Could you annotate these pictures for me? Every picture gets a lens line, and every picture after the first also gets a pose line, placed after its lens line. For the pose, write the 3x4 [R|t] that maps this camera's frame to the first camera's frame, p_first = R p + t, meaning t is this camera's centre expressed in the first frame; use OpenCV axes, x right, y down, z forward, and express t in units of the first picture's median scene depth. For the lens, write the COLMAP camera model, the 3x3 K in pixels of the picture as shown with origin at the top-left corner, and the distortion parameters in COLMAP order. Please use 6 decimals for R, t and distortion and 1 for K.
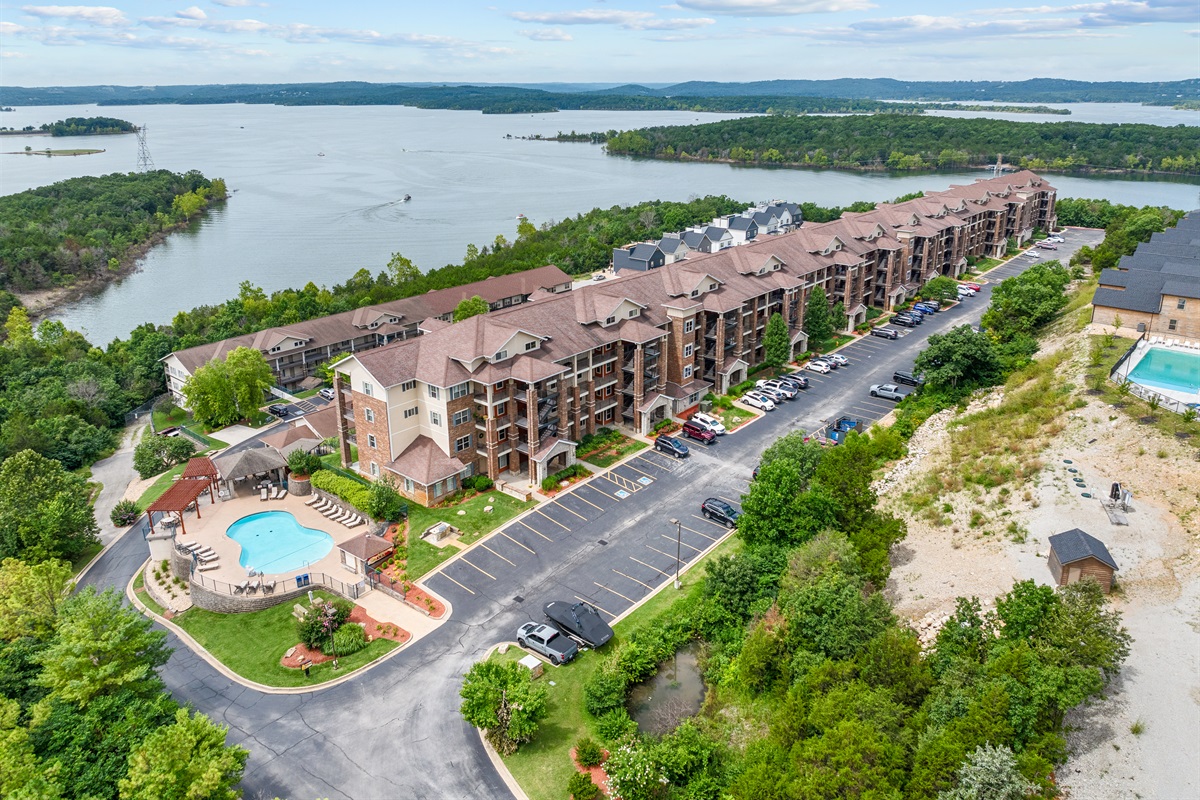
lens RADIAL K [[835.2, 0, 604.3], [0, 835.2, 372.9], [0, 0, 1]] dist [-0.036620, 0.009411]
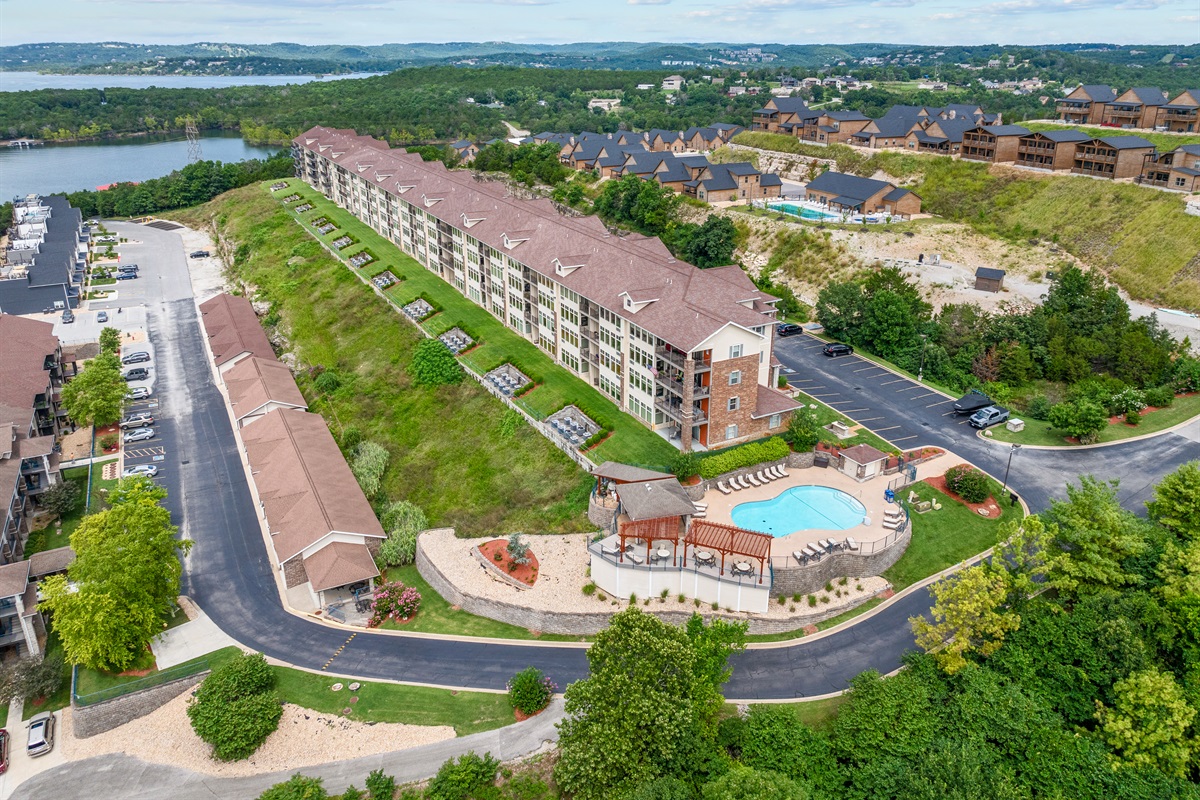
lens RADIAL K [[835.2, 0, 604.3], [0, 835.2, 372.9], [0, 0, 1]] dist [-0.036620, 0.009411]
pose [[0.366227, -0.329426, 0.870262, -0.325146], [0.296440, 0.927814, 0.226462, -0.061130], [-0.882044, 0.175044, 0.437446, 0.189092]]
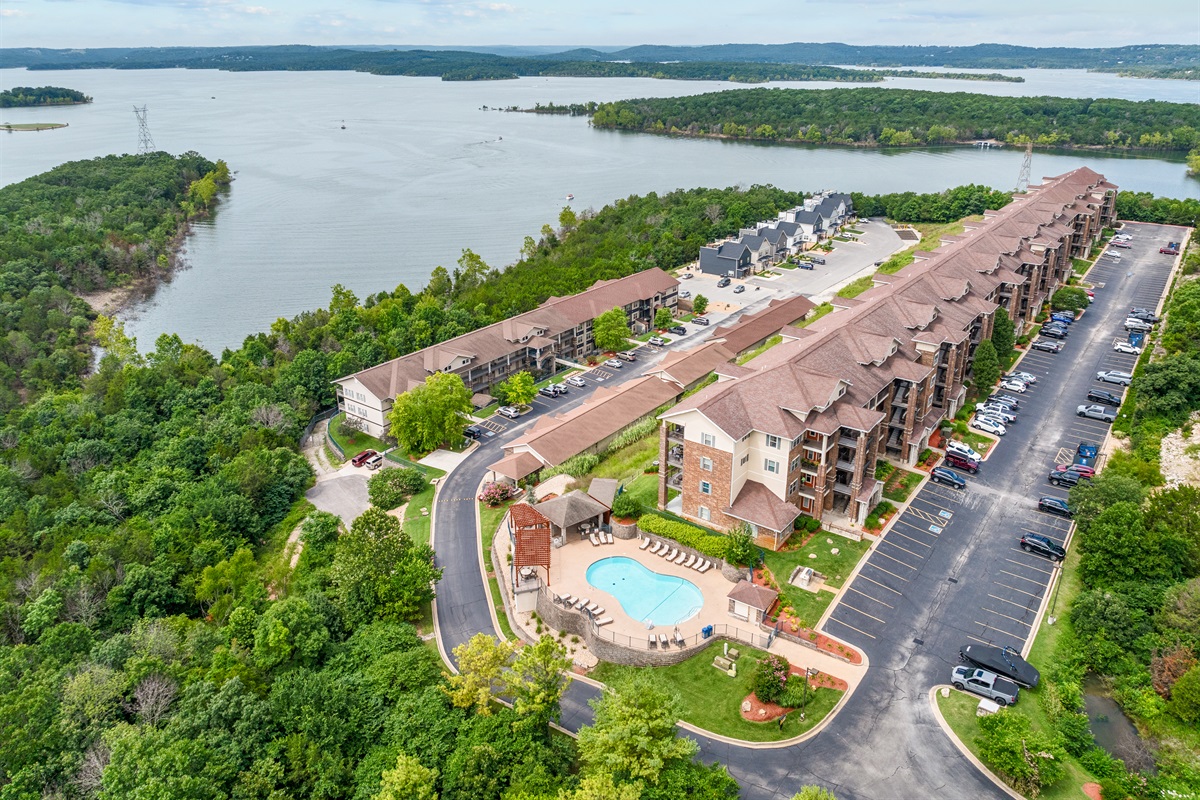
lens RADIAL K [[835.2, 0, 604.3], [0, 835.2, 372.9], [0, 0, 1]] dist [-0.036620, 0.009411]
pose [[0.998087, -0.018679, 0.058944, -0.127199], [0.016277, 0.999027, 0.040978, -0.029477], [-0.059652, -0.039940, 0.997420, -0.010413]]
